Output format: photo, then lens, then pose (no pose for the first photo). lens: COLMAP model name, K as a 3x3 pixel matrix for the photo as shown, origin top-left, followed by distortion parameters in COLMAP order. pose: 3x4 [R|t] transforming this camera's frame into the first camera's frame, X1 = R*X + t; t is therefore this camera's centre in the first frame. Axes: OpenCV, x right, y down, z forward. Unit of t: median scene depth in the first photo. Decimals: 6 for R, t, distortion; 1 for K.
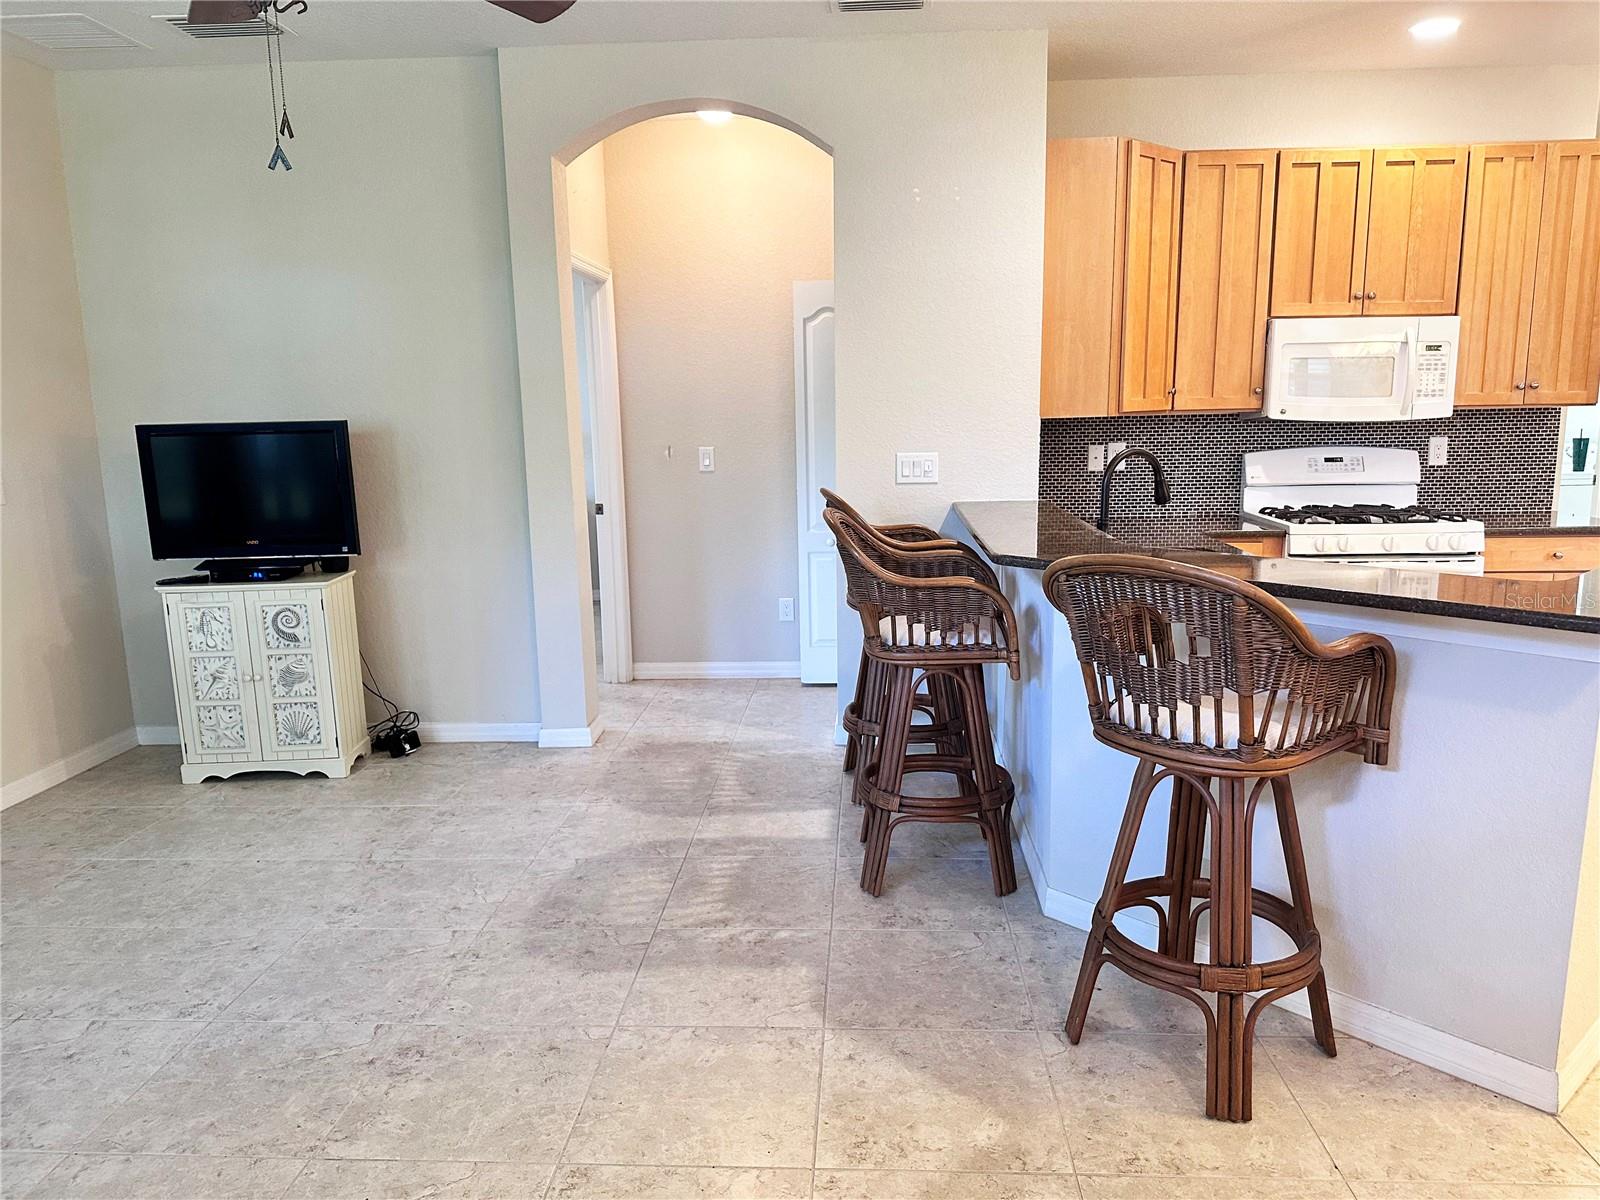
lens RADIAL K [[1122.2, 0, 806.7], [0, 1122.2, 595.4], [0, 0, 1]] dist [0.060126, -0.077333]
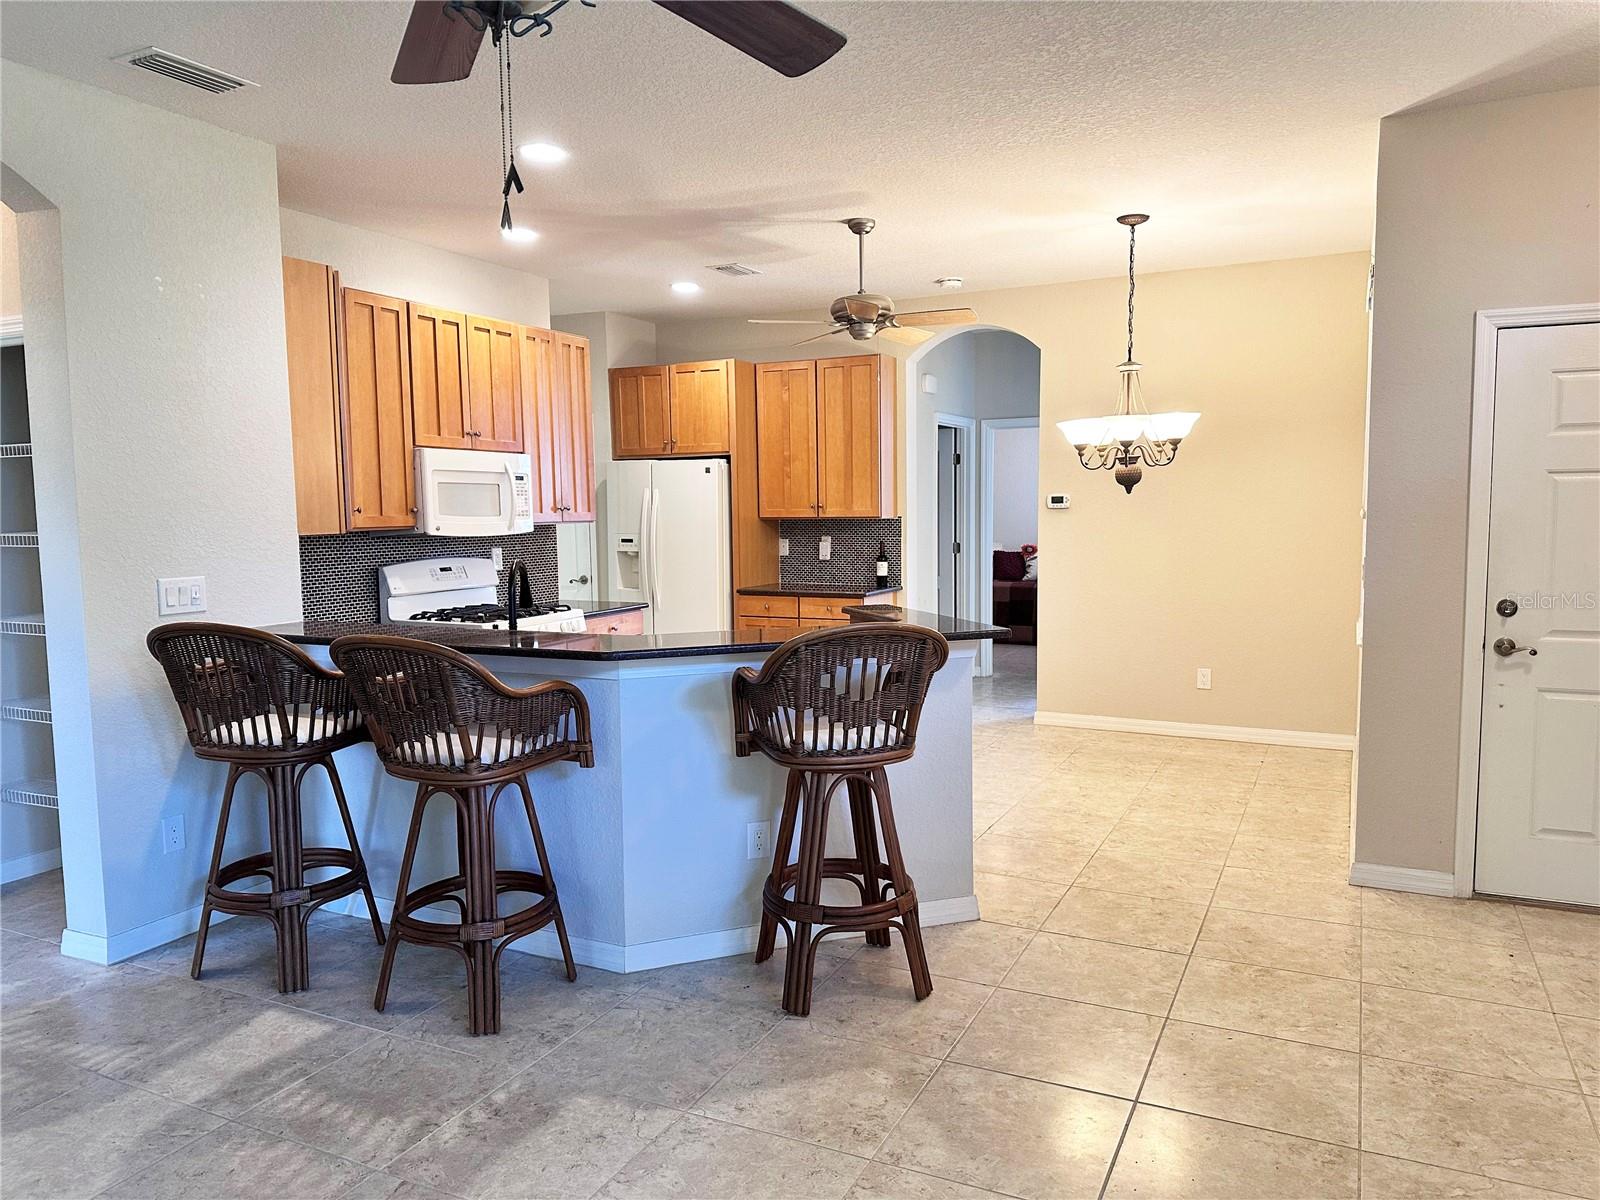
lens RADIAL K [[1122.2, 0, 809.4], [0, 1122.2, 591.9], [0, 0, 1]] dist [0.060126, -0.077333]
pose [[0.383327, -0.063391, 0.921435, -0.510704], [0.161543, 0.986865, 0.000689, -0.042352], [-0.909376, 0.148587, 0.388533, 0.244840]]
